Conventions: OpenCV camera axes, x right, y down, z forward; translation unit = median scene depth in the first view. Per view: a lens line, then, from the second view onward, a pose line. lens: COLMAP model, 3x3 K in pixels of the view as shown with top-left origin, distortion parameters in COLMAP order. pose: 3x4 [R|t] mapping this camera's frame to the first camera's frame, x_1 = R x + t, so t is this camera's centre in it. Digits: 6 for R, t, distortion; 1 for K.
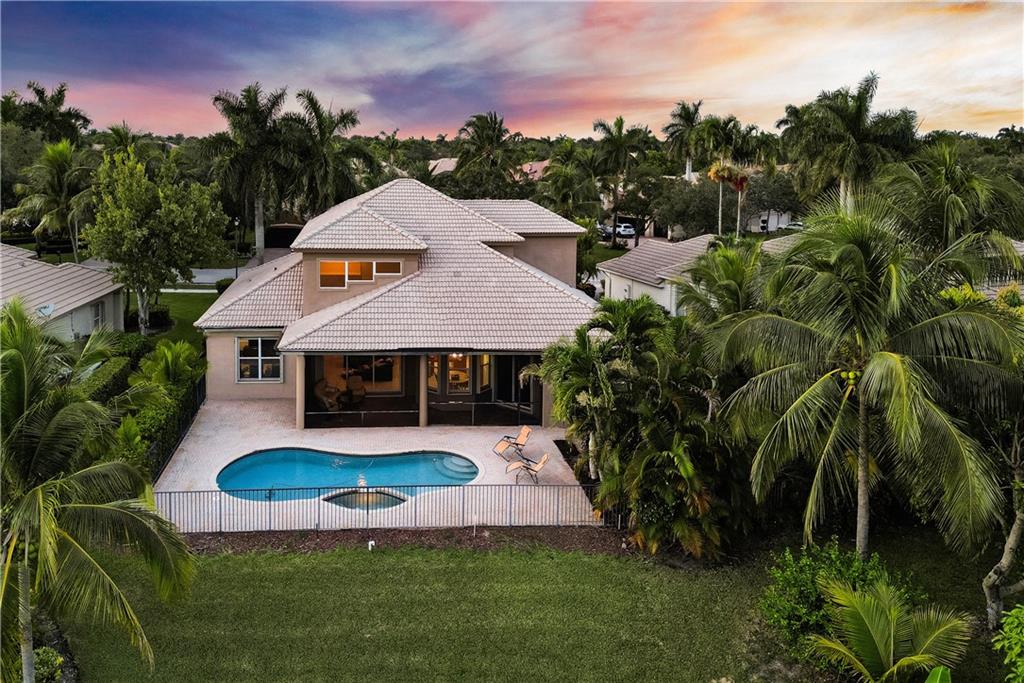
lens RADIAL K [[706.3, 0, 534.3], [0, 706.3, 295.6], [0, 0, 1]] dist [0.037200, 0.001616]
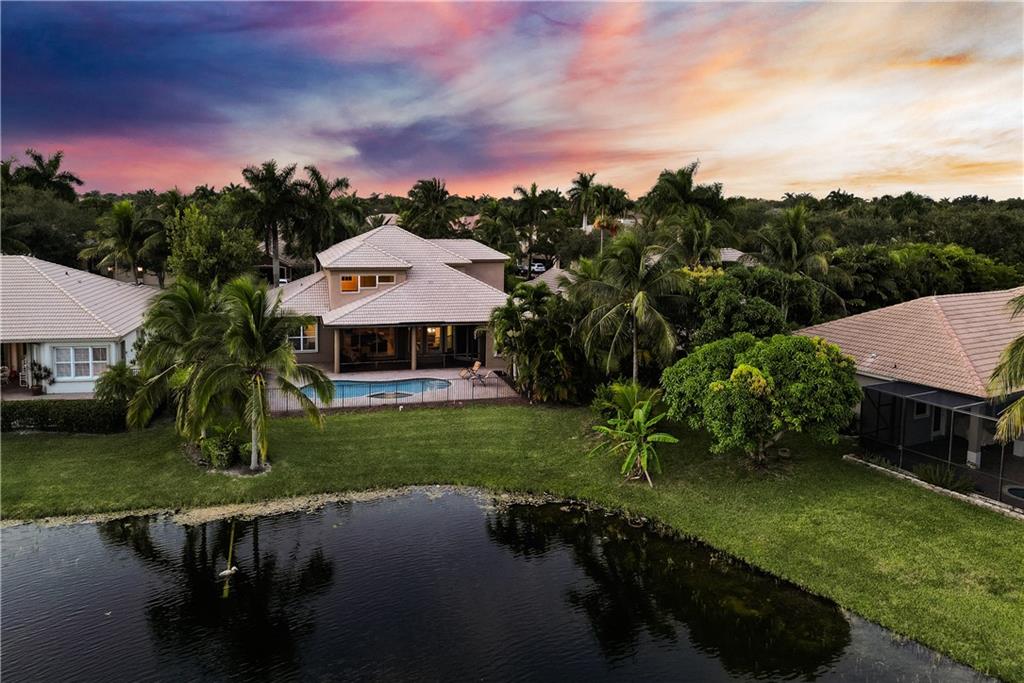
lens RADIAL K [[708.6, 0, 482.6], [0, 708.6, 294.6], [0, 0, 1]] dist [0.029004, -0.005025]
pose [[0.999202, -0.000340, 0.039938, -0.037819], [0.003597, 0.996665, -0.081519, 0.090099], [-0.039777, 0.081597, 0.995871, -0.424288]]
